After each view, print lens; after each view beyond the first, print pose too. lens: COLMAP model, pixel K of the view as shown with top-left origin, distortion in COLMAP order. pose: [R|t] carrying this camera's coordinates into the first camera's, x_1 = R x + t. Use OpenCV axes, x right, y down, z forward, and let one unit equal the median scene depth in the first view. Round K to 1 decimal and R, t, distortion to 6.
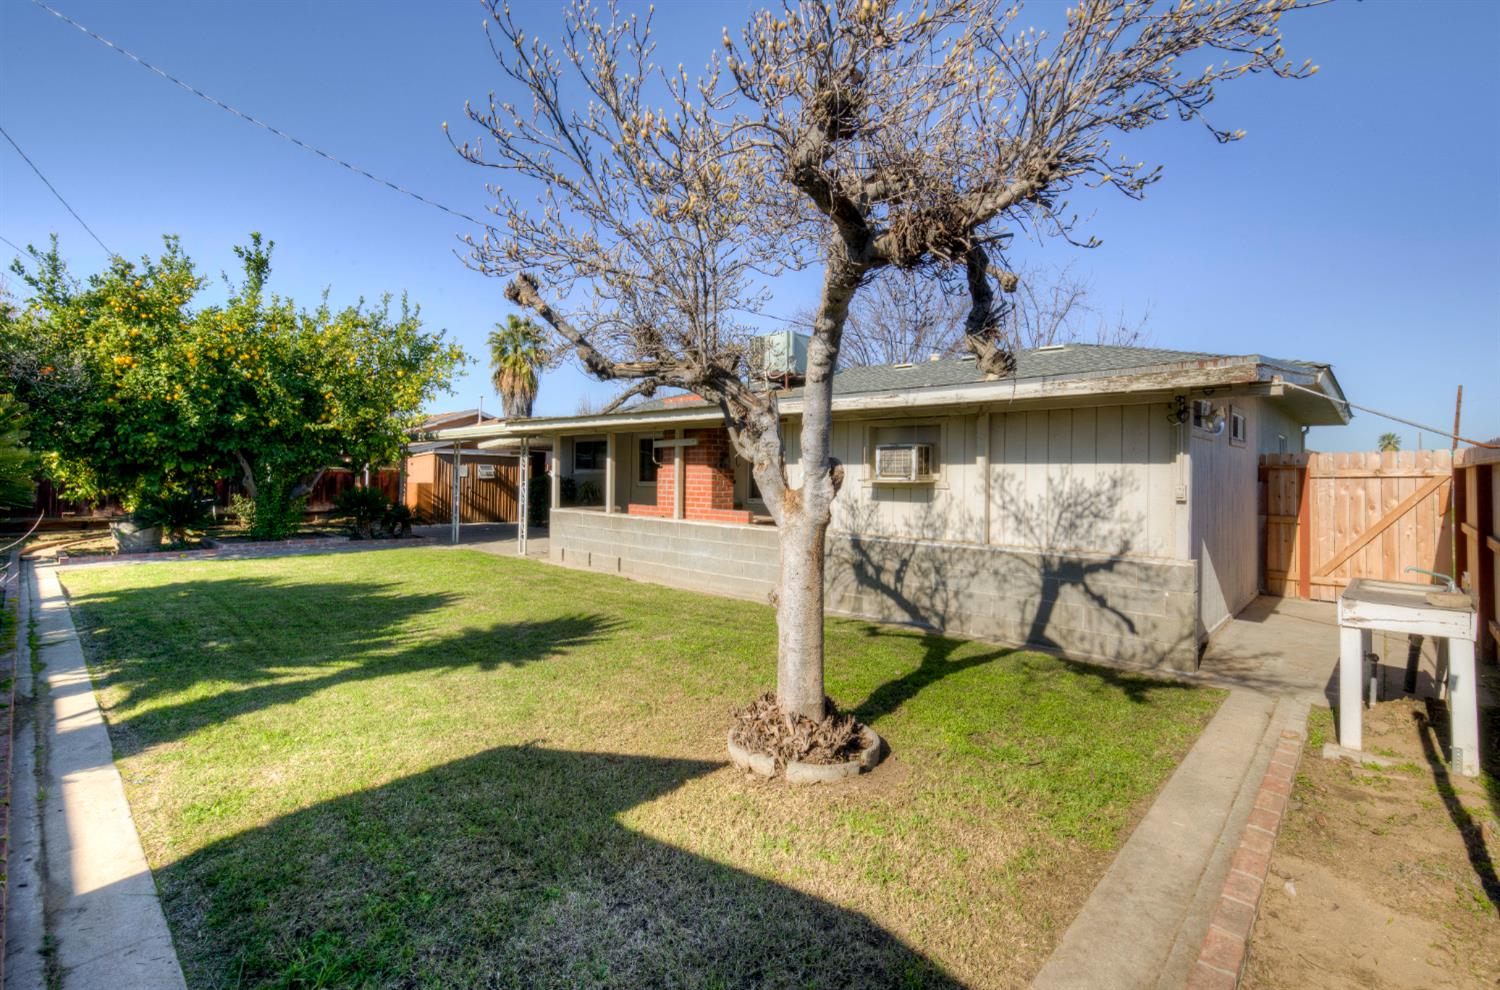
lens RADIAL K [[657.0, 0, 748.9], [0, 657.0, 470.2], [0, 0, 1]] dist [0.001261, -0.000765]
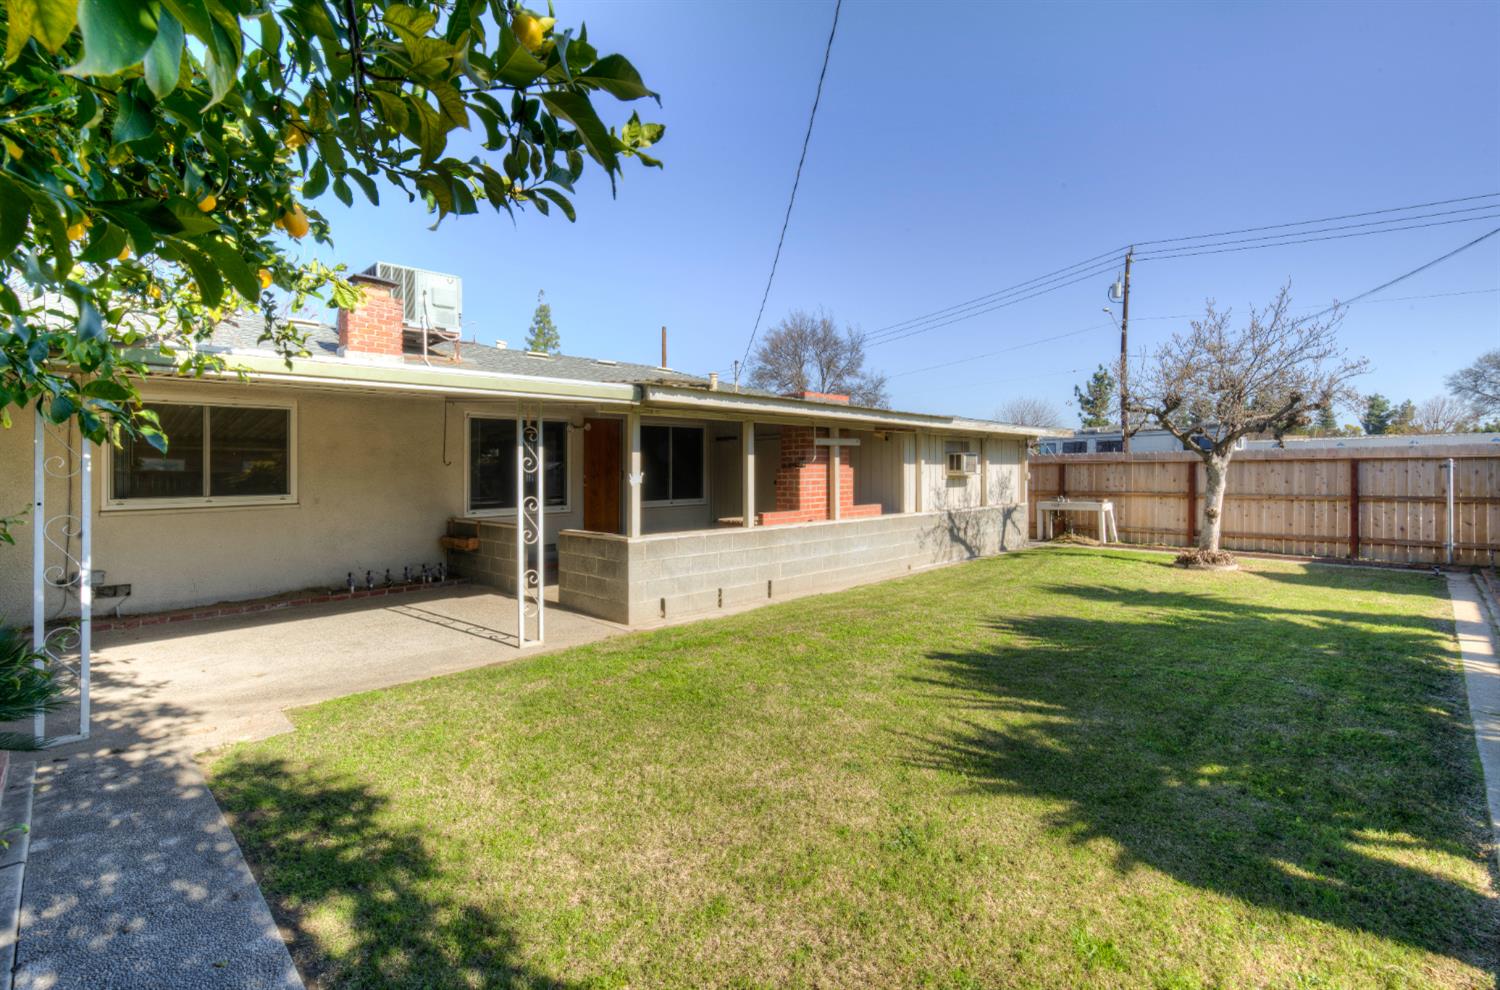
lens RADIAL K [[657.0, 0, 748.9], [0, 657.0, 470.2], [0, 0, 1]] dist [0.001261, -0.000765]
pose [[0.047969, -0.003980, 0.998841, -1.086928], [0.005651, 0.999977, 0.003713, -0.003669], [-0.998833, 0.005467, 0.047990, 1.079015]]
